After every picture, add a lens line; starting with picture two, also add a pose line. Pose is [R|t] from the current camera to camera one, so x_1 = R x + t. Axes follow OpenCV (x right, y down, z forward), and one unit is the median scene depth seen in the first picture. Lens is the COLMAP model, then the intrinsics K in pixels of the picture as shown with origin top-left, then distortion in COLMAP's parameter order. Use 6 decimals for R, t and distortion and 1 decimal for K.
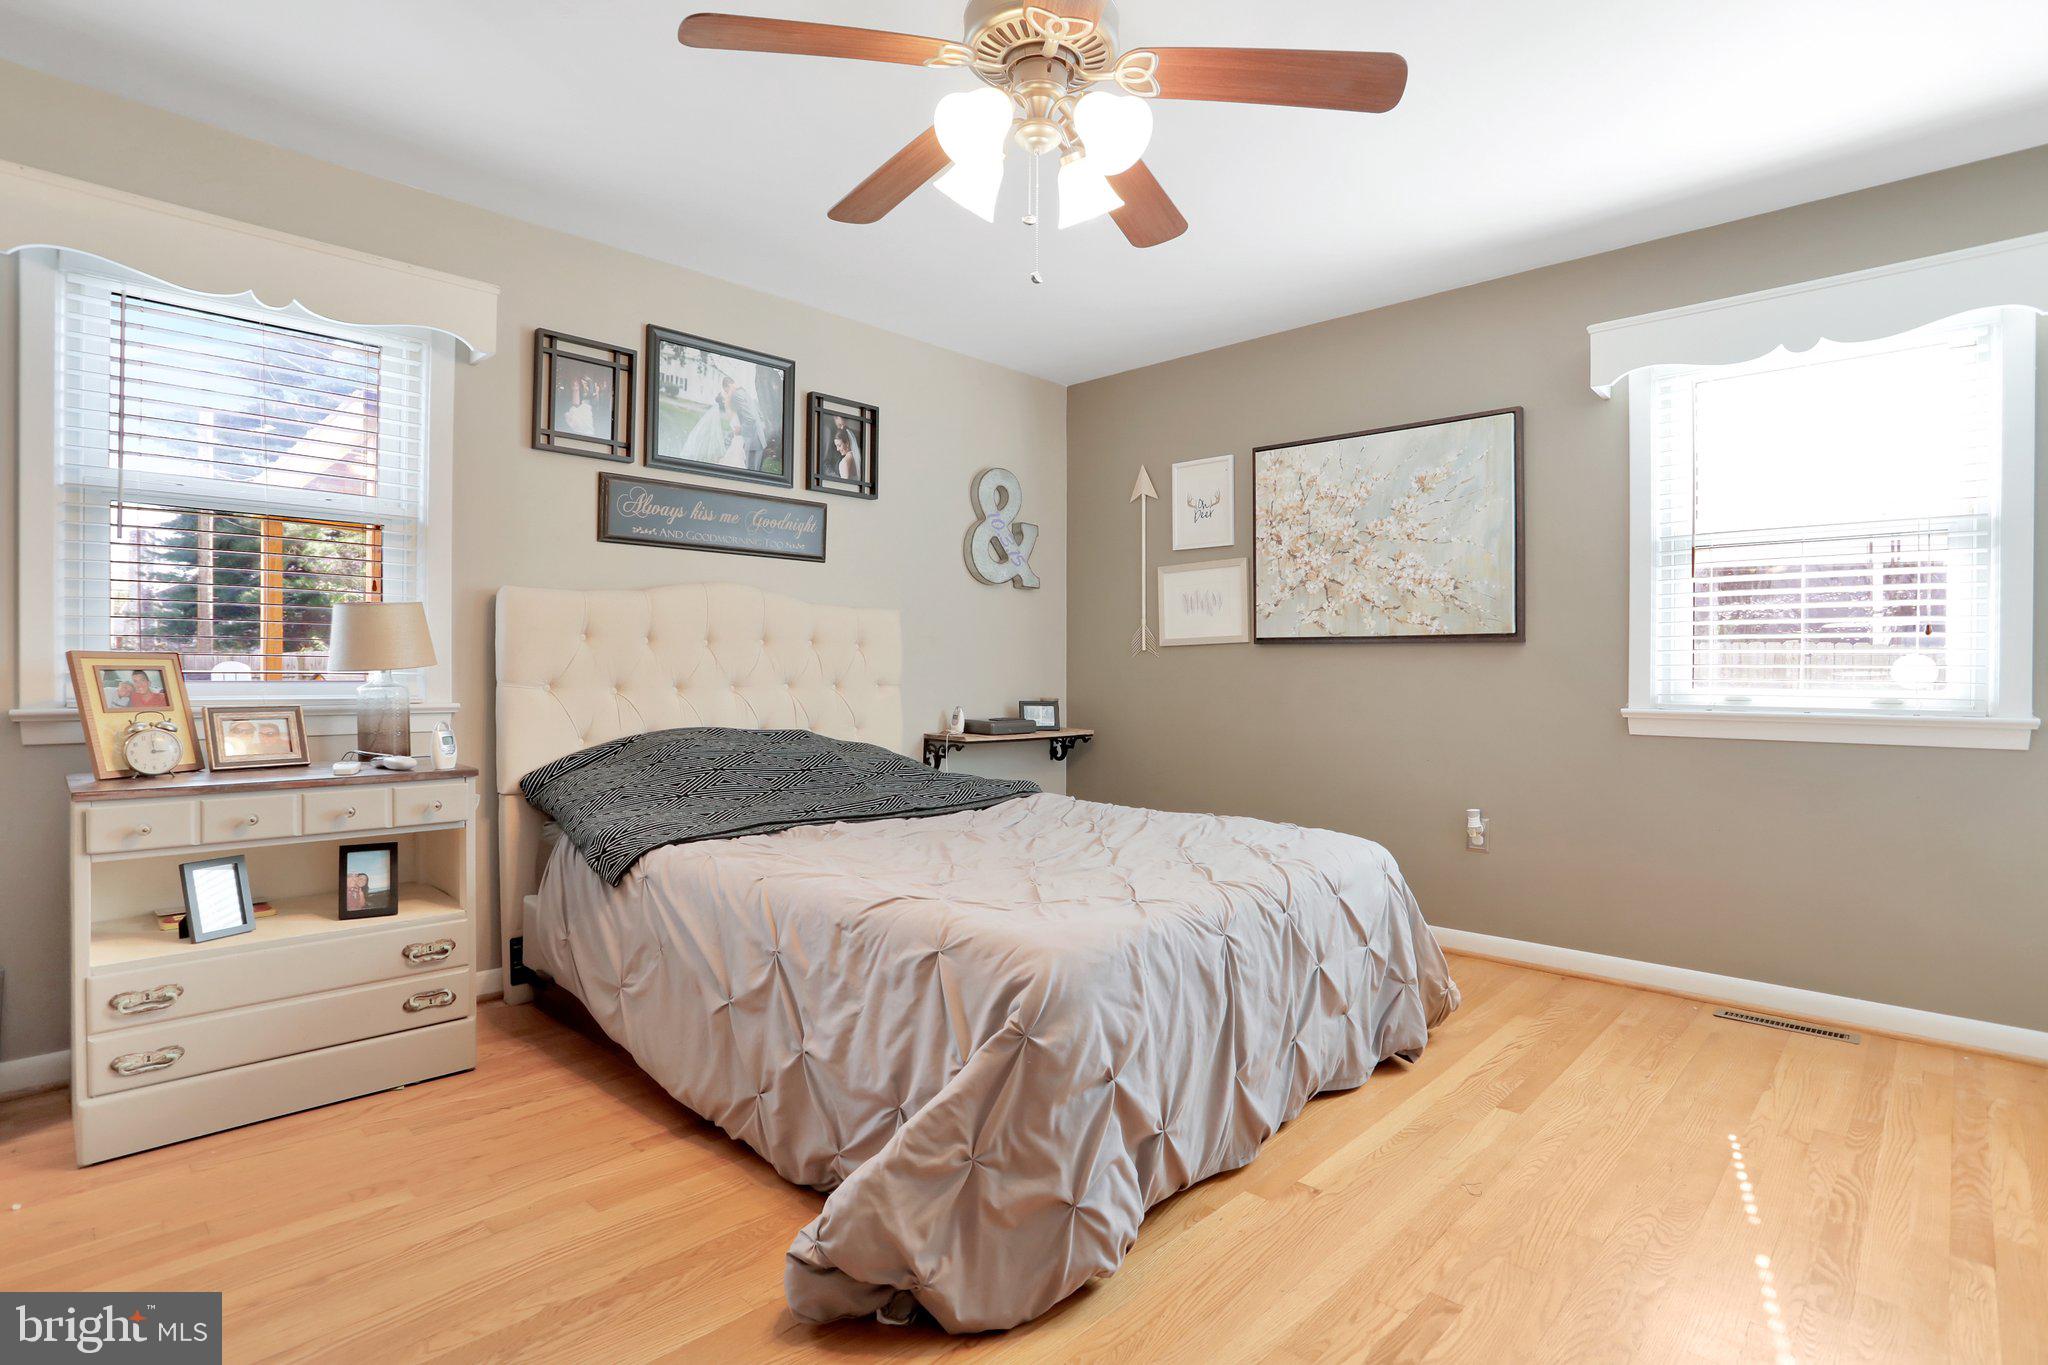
lens RADIAL K [[1005.7, 0, 1014.1], [0, 1005.7, 674.1], [0, 0, 1]] dist [-0.076078, 0.036747]
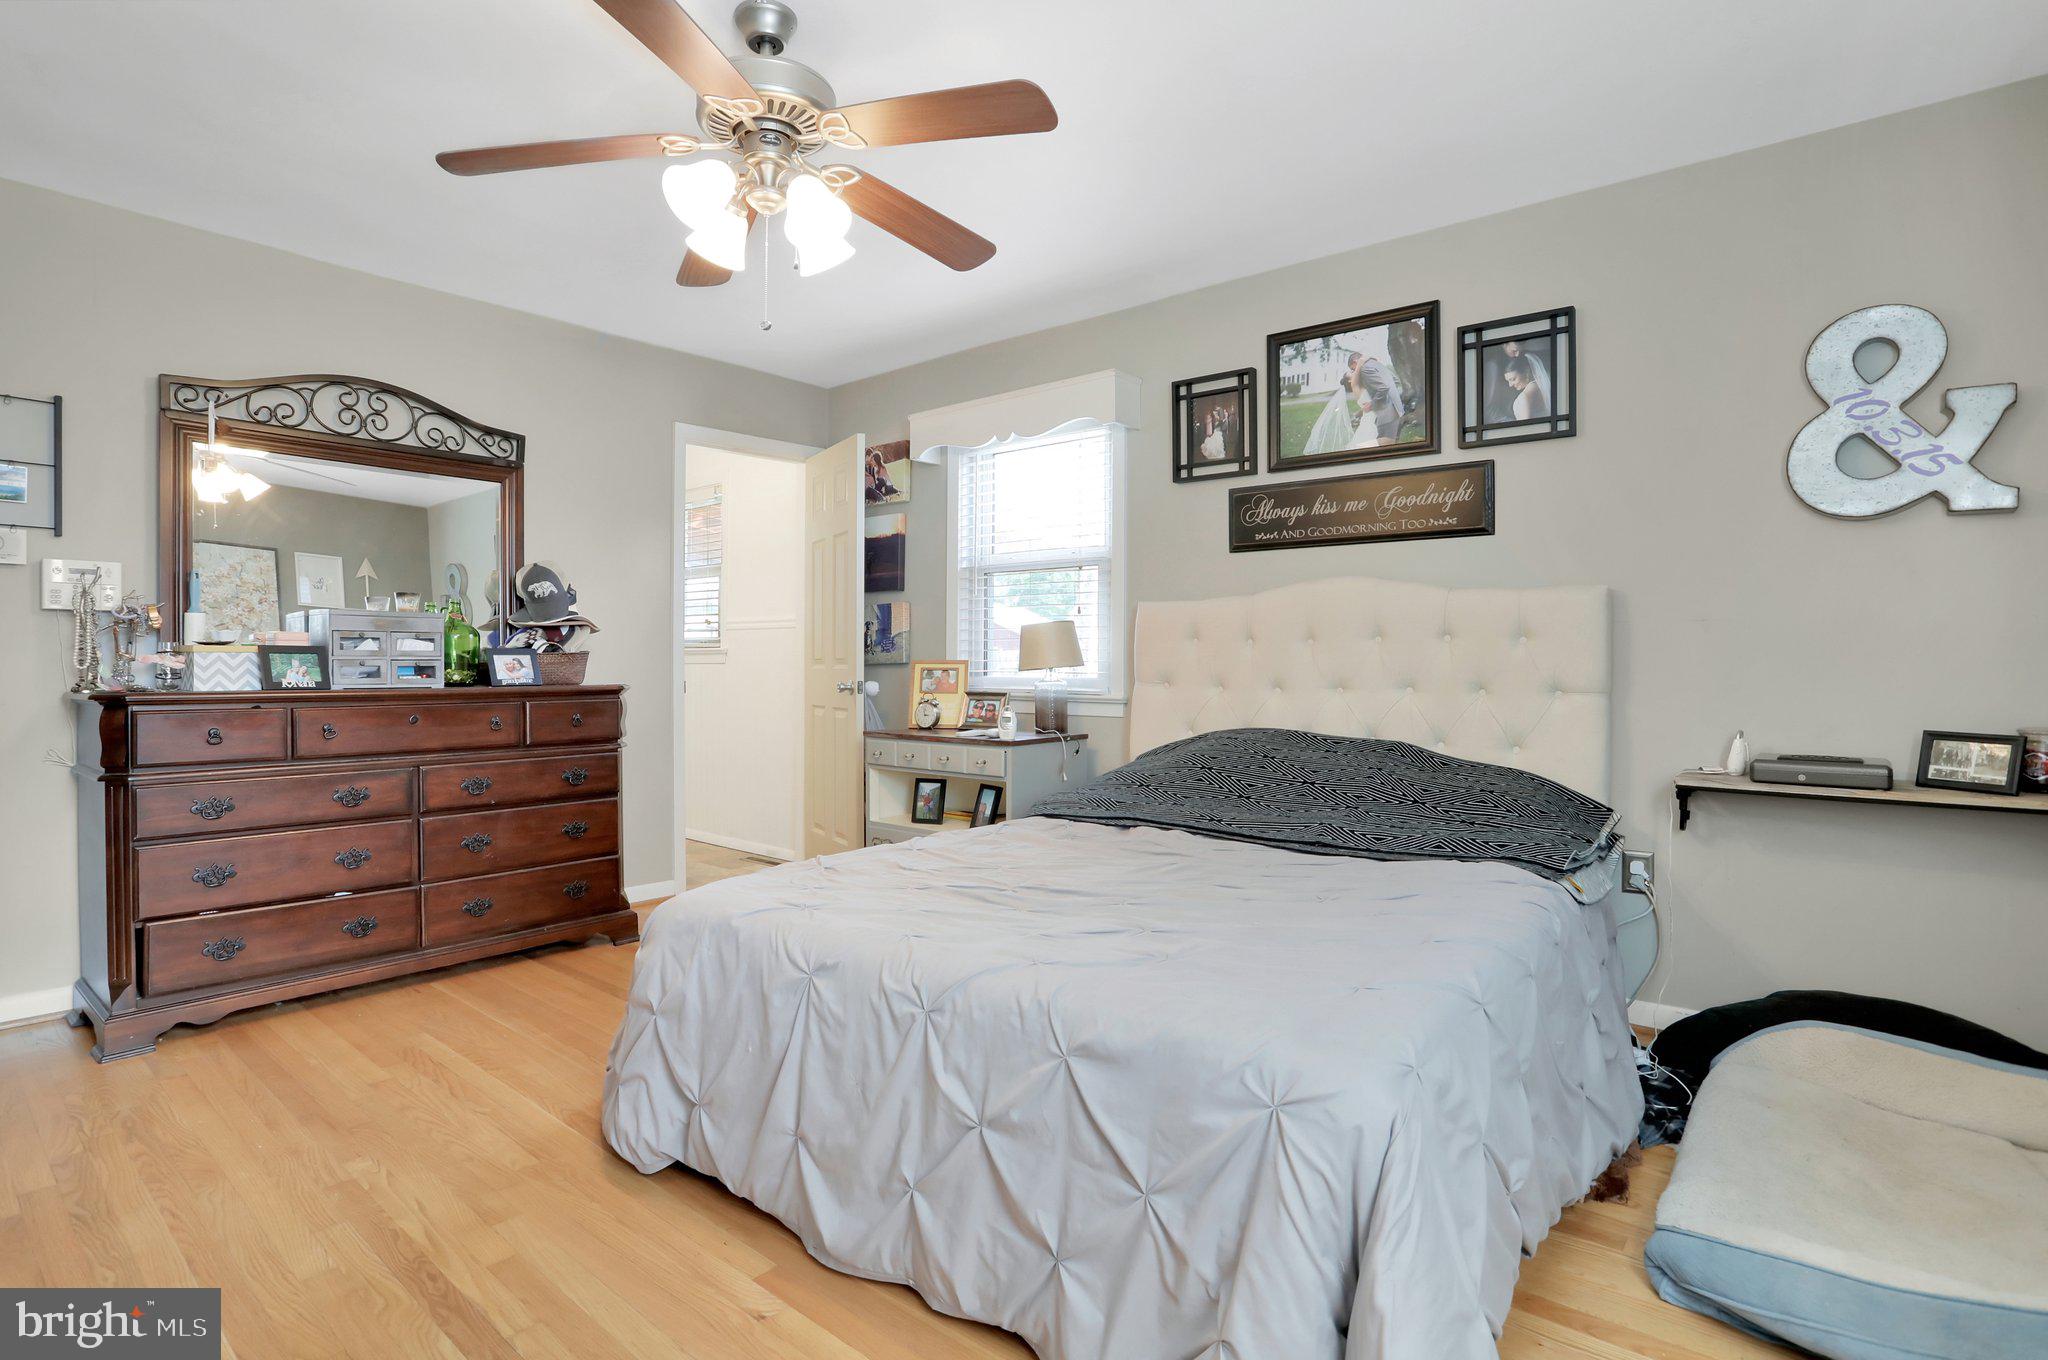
lens RADIAL K [[1005.7, 0, 1014.1], [0, 1005.7, 671.6], [0, 0, 1]] dist [-0.076078, 0.036747]
pose [[0.092059, -0.003135, -0.995749, 0.566424], [-0.009150, 0.999950, -0.003994, 0.003086], [0.995712, 0.009478, 0.092026, 0.572552]]
